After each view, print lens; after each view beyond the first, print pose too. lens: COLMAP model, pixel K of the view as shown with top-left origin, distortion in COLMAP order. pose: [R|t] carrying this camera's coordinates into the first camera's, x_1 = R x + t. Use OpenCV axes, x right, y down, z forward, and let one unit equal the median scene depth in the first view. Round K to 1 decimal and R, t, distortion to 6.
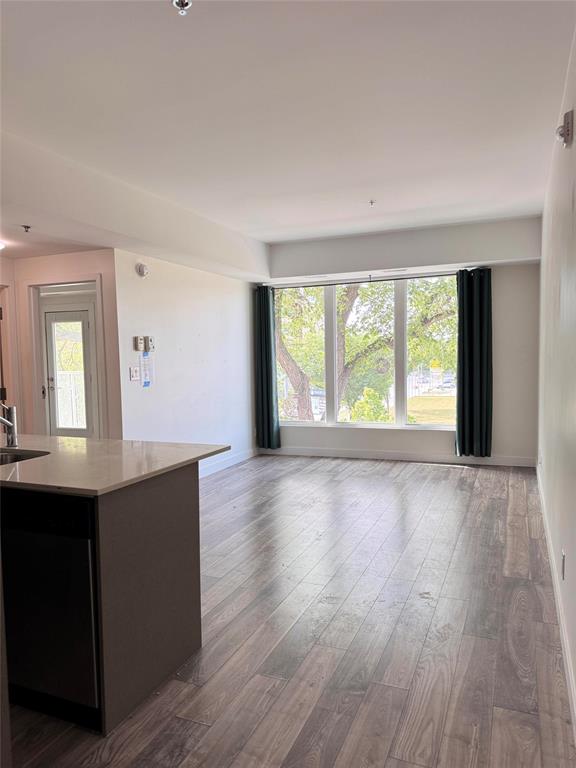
lens RADIAL K [[546.9, 0, 296.6], [0, 546.9, 394.7], [0, 0, 1]] dist [0.047897, -0.051788]
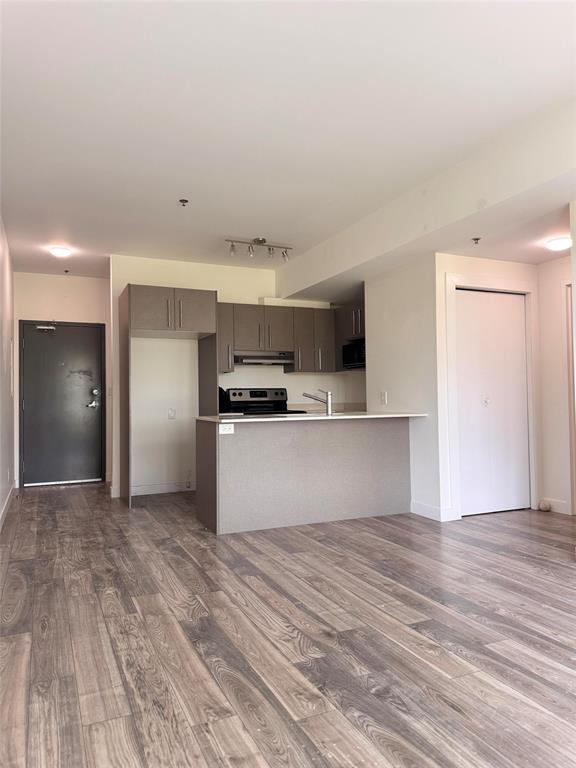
lens RADIAL K [[546.9, 0, 289.4], [0, 546.9, 381.6], [0, 0, 1]] dist [0.047897, -0.051788]
pose [[-0.694570, -0.004832, -0.719409, 1.194478], [-0.033091, 0.999134, 0.025238, -0.081726], [0.718664, 0.041335, -0.694128, 3.123481]]
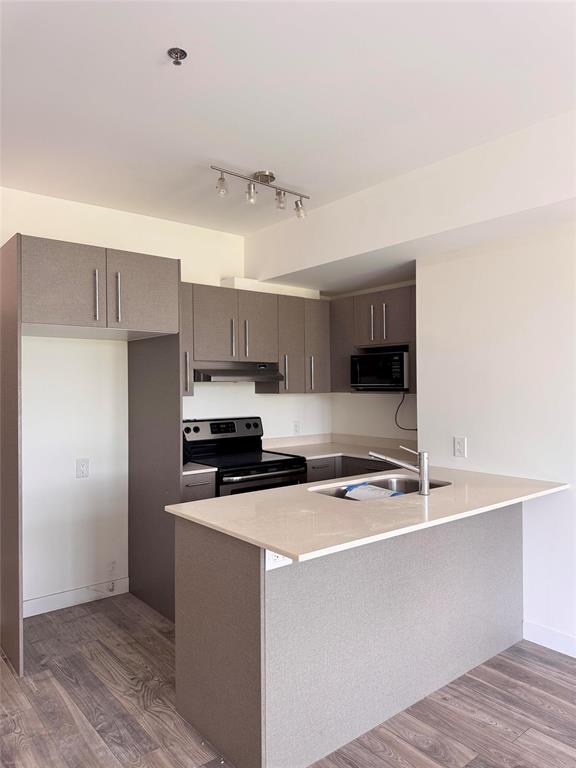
lens RADIAL K [[546.9, 0, 291.1], [0, 546.9, 386.4], [0, 0, 1]] dist [0.047897, -0.051788]
pose [[-0.479370, 0.014593, -0.877492, 0.644328], [-0.053004, 0.997555, 0.045546, -0.195182], [0.876011, 0.068344, -0.477424, 1.851127]]
